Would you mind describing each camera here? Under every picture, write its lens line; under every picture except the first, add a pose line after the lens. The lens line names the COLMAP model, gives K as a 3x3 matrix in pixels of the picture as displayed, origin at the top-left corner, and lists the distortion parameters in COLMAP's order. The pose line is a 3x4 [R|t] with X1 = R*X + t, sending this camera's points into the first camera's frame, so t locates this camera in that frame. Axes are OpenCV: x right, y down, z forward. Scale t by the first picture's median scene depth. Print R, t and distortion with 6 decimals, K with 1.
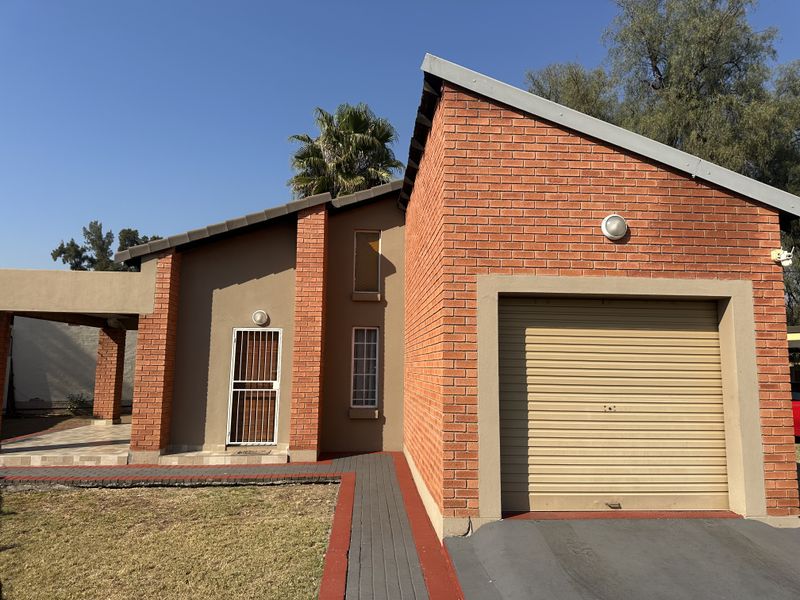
lens RADIAL K [[554.5, 0, 399.4], [0, 554.5, 290.3], [0, 0, 1]] dist [0.115109, -0.164438]
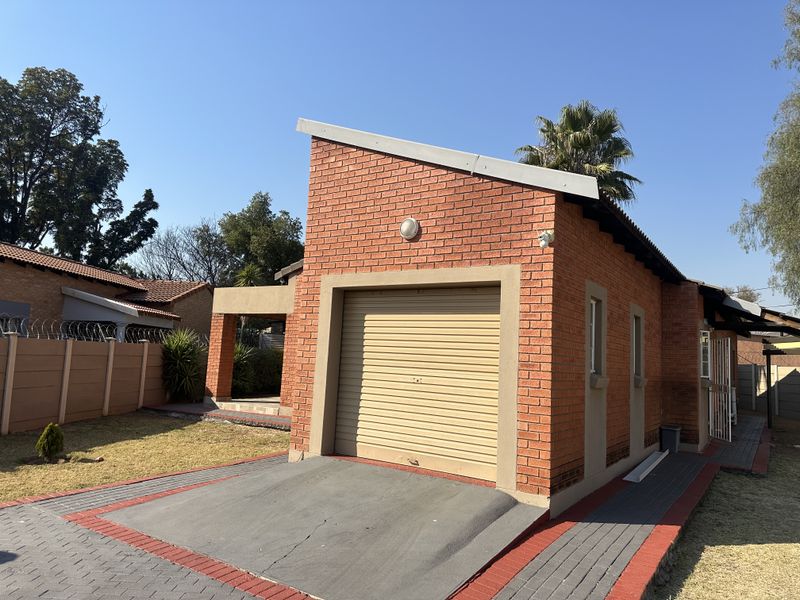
lens RADIAL K [[554.5, 0, 399.4], [0, 554.5, 290.3], [0, 0, 1]] dist [0.115109, -0.164438]
pose [[0.790814, -0.047850, -0.610184, 1.072671], [0.041598, 0.998836, -0.024416, 0.047194], [0.610642, -0.006074, 0.791884, 0.049777]]
